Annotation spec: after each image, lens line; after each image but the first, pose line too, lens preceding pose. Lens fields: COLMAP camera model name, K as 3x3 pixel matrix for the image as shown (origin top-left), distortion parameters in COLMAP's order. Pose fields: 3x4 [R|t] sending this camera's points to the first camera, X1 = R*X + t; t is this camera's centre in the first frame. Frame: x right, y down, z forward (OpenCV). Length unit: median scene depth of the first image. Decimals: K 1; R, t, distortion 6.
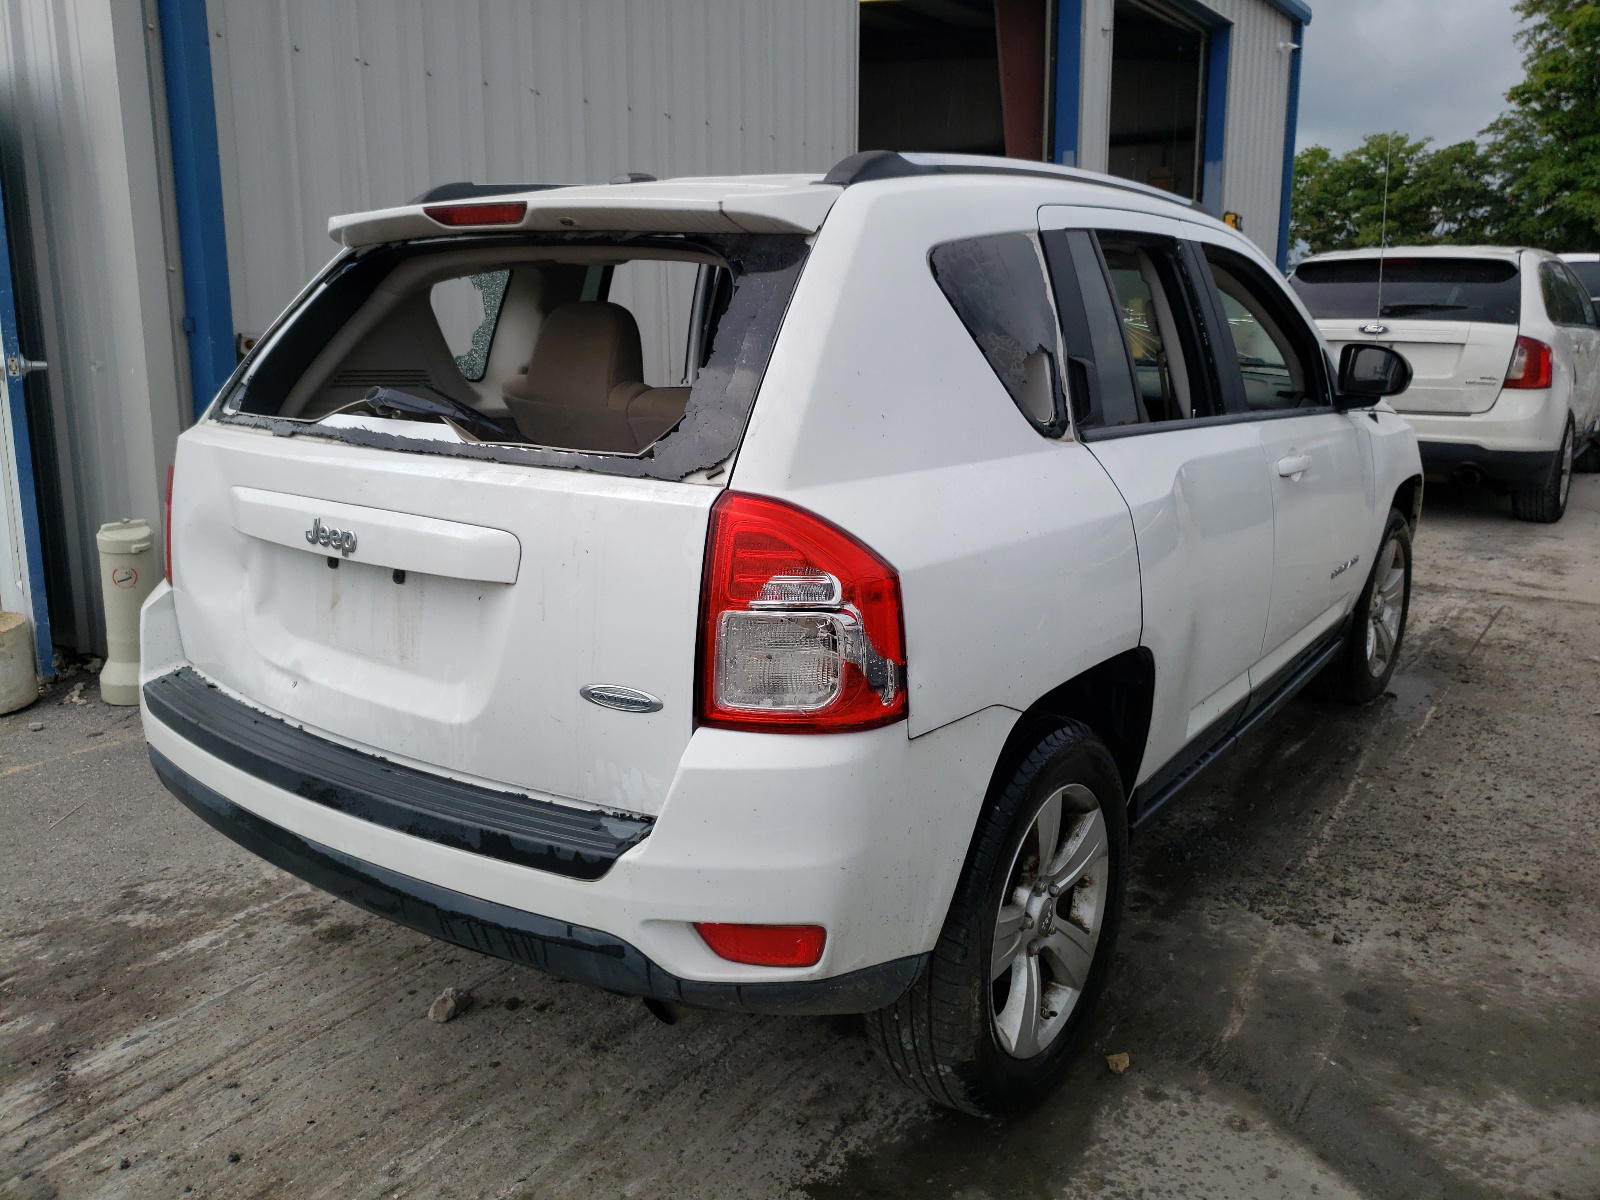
lens RADIAL K [[1382.8, 0, 793.2], [0, 1382.8, 598.8], [0, 0, 1]] dist [0.004941, 0.001771]
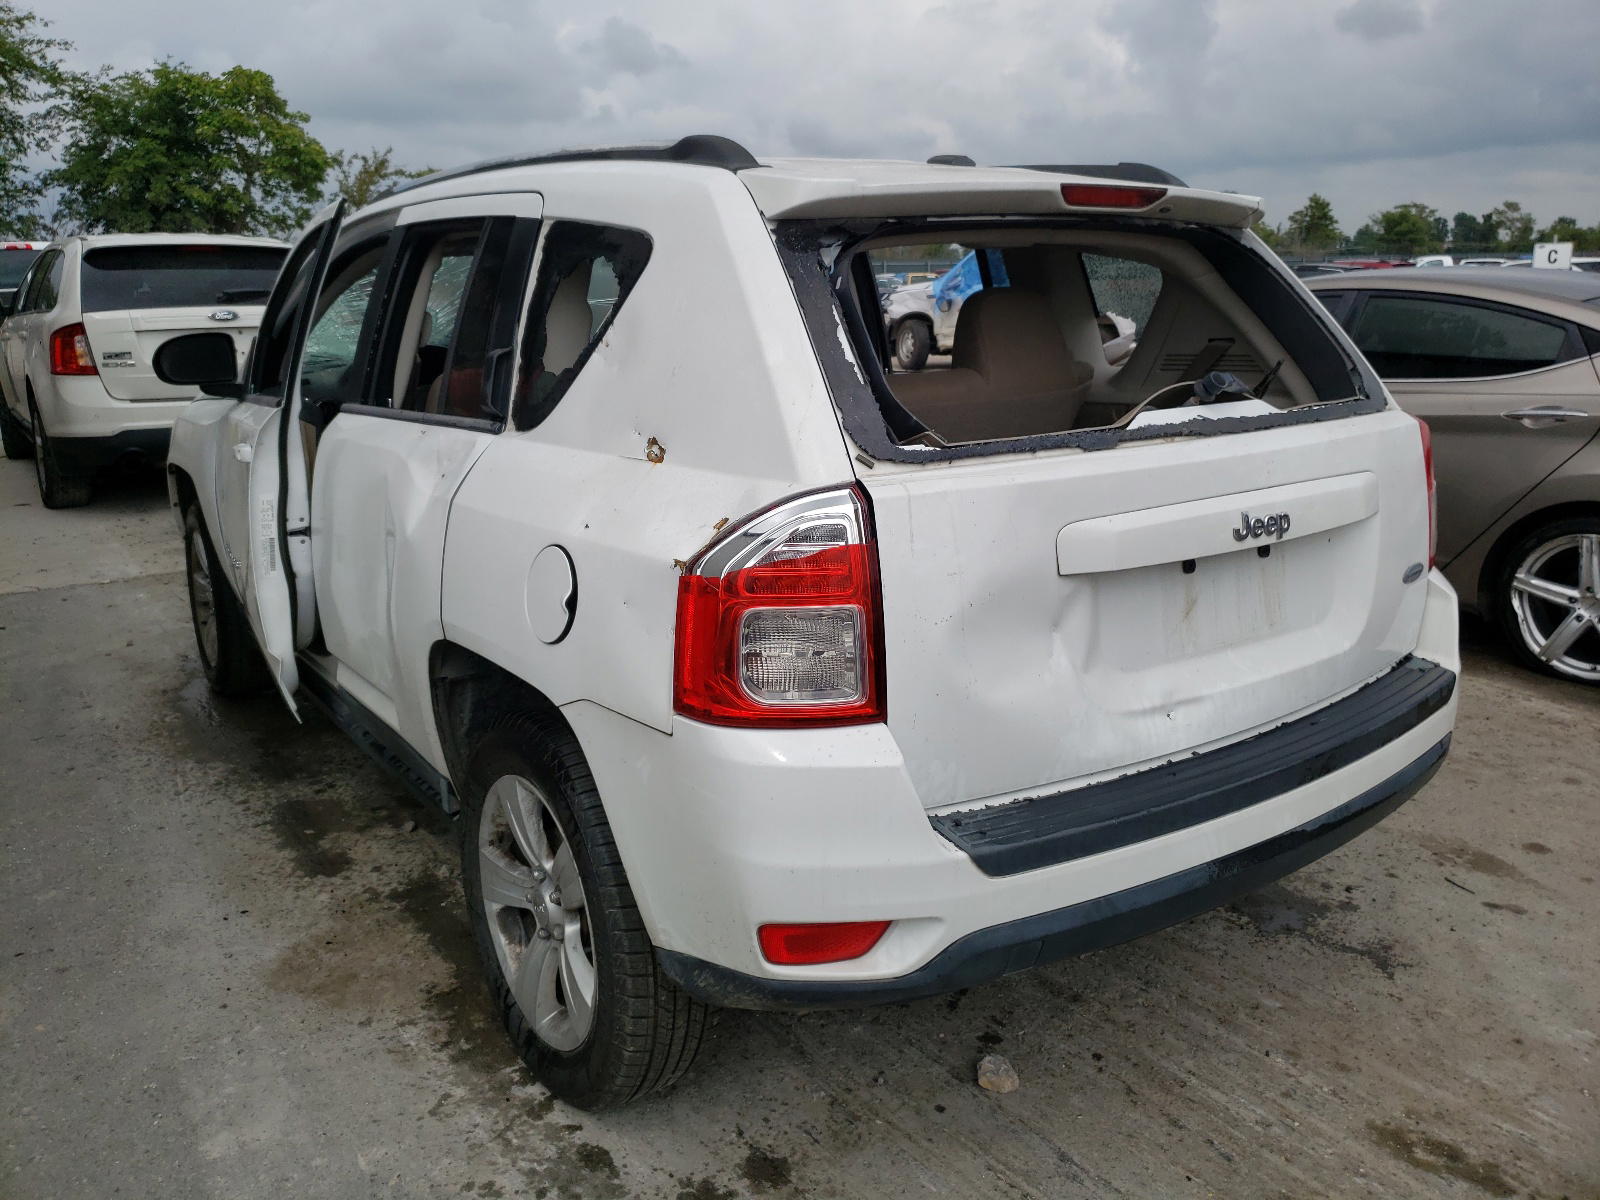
lens RADIAL K [[1382.8, 0, 793.2], [0, 1382.8, 598.8], [0, 0, 1]] dist [0.004941, 0.001771]
pose [[0.217537, -0.229549, 0.948675, -0.914496], [0.222270, 0.958065, 0.180853, -0.166928], [-0.950407, 0.171520, 0.259436, 0.725666]]
